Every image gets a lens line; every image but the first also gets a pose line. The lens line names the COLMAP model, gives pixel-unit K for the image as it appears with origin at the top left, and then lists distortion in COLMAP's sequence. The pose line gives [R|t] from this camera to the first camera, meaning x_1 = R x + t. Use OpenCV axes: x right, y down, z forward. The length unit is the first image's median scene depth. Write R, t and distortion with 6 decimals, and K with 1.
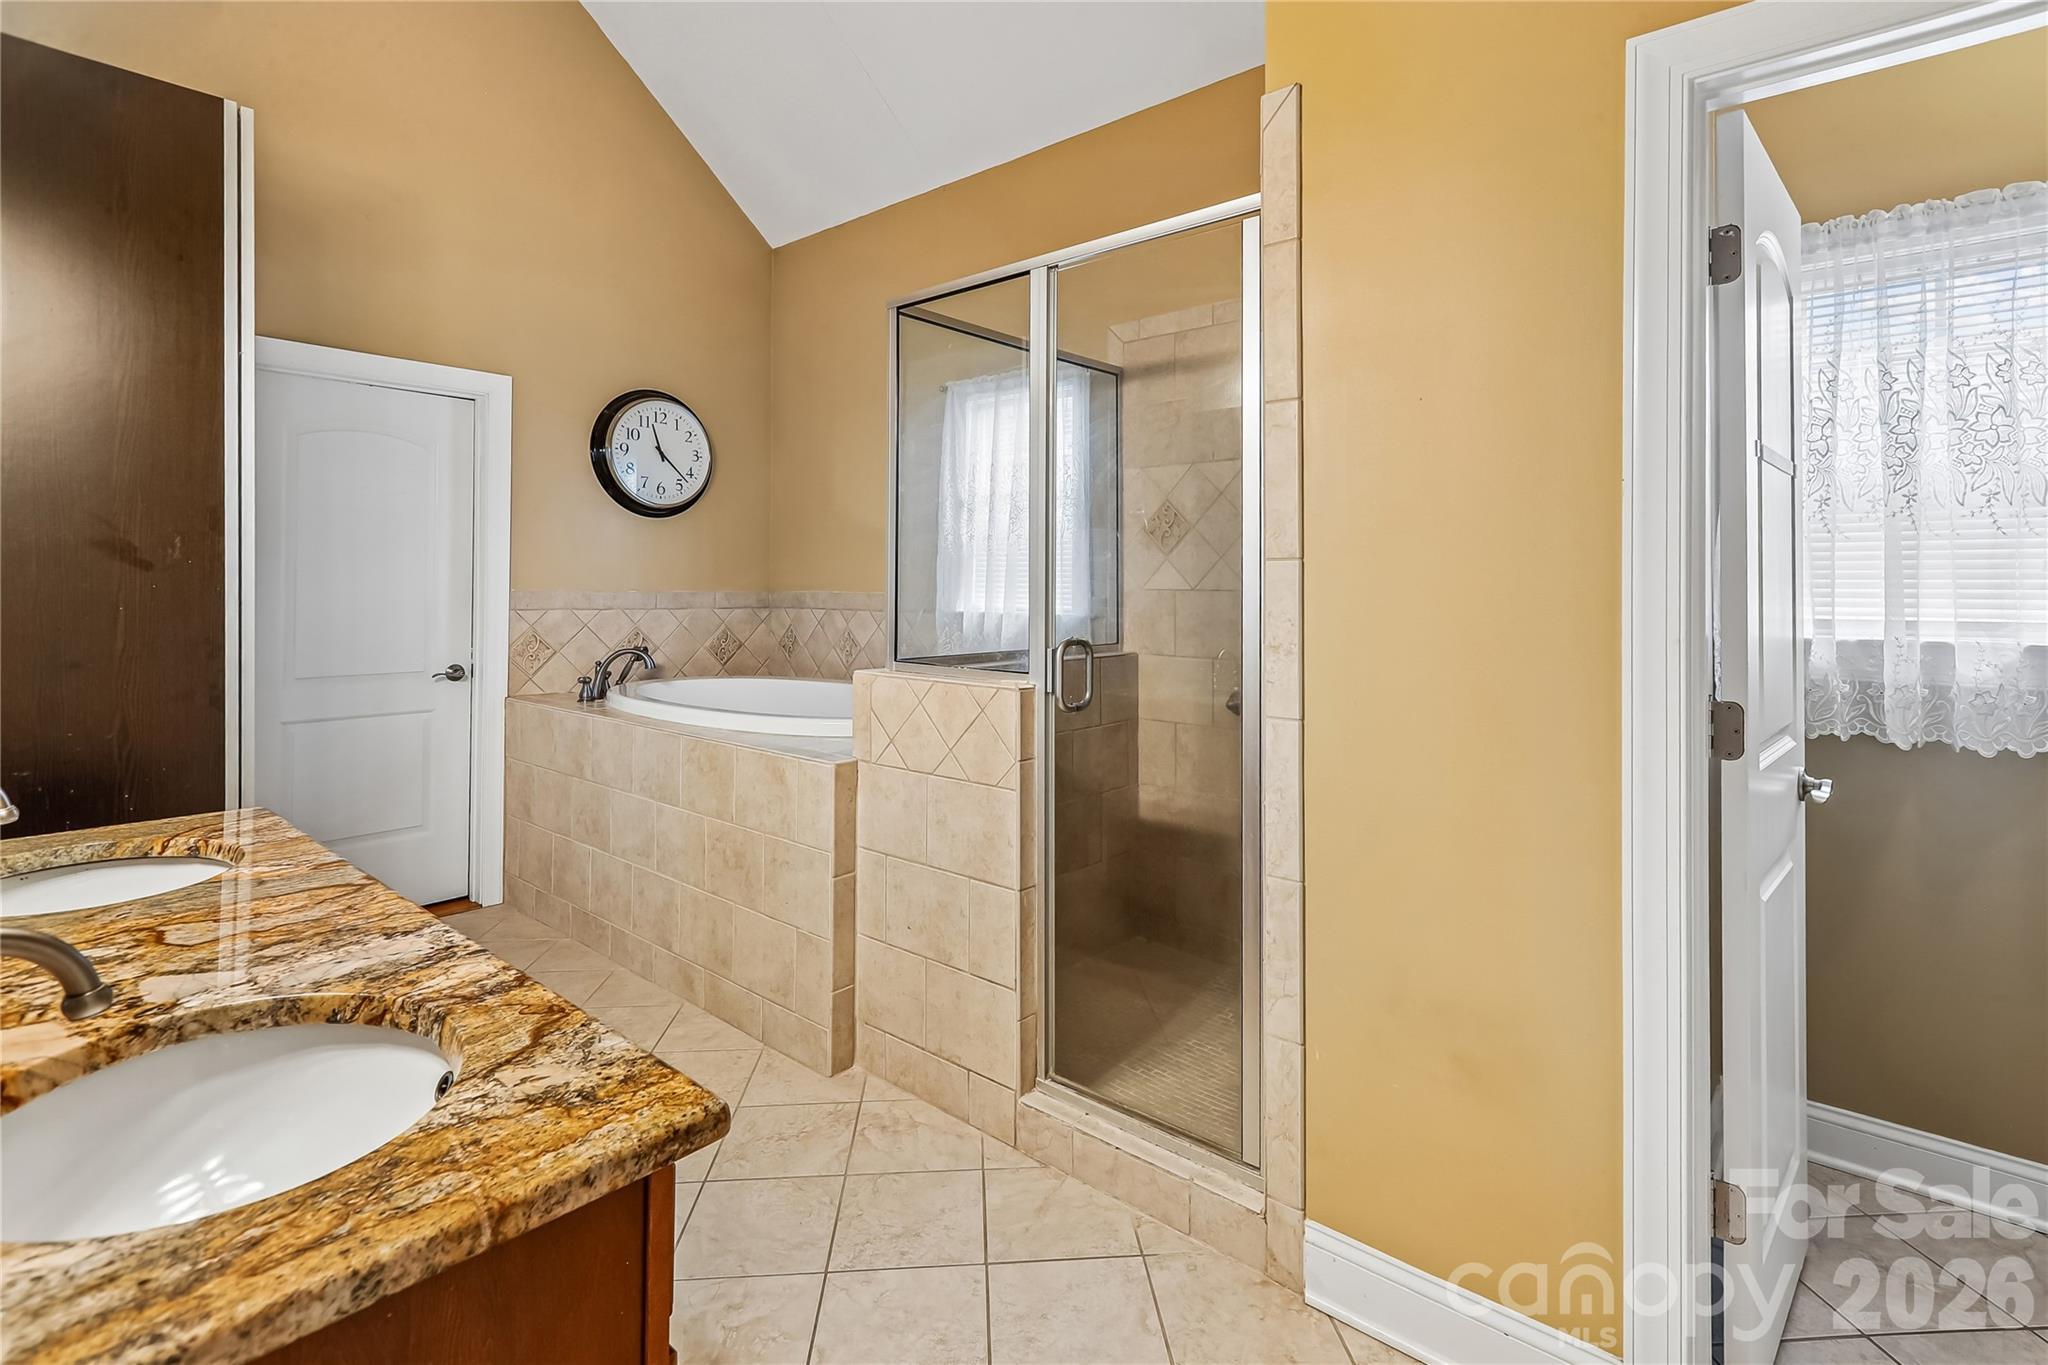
lens RADIAL K [[937.2, 0, 1047.0], [0, 937.2, 673.5], [0, 0, 1]] dist [0.002363, -0.000129]
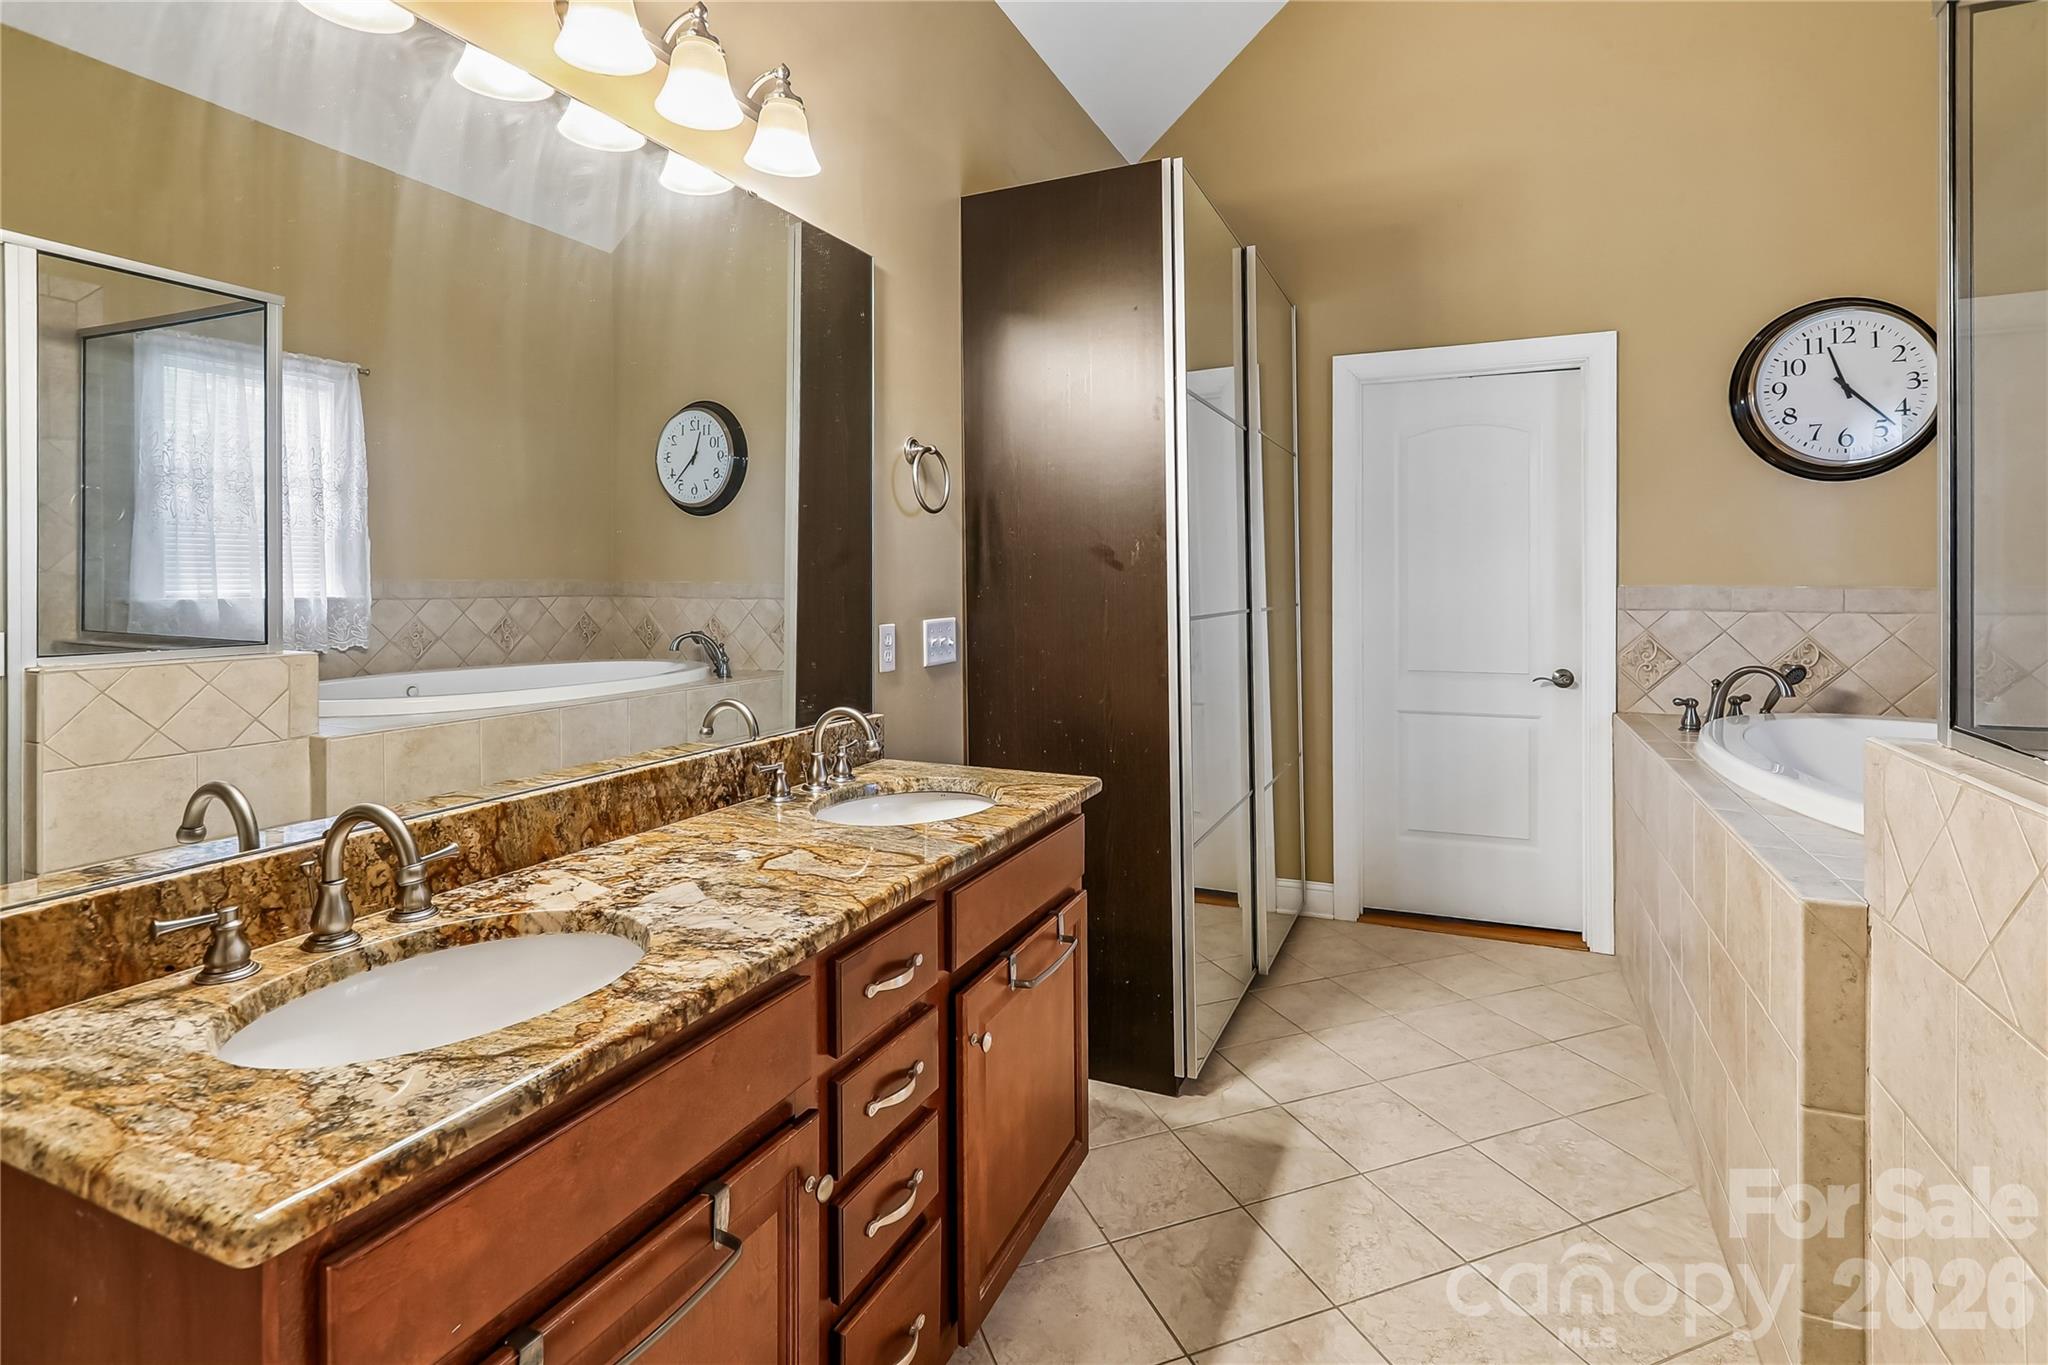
lens RADIAL K [[986.5, 0, 1042.2], [0, 986.5, 632.7], [0, 0, 1]] dist [0.004187, -0.000599]
pose [[0.300191, 0.043007, -0.952909, 0.251311], [-0.083019, 0.996370, 0.018816, -0.045304], [0.950260, 0.073461, 0.302672, 0.534321]]
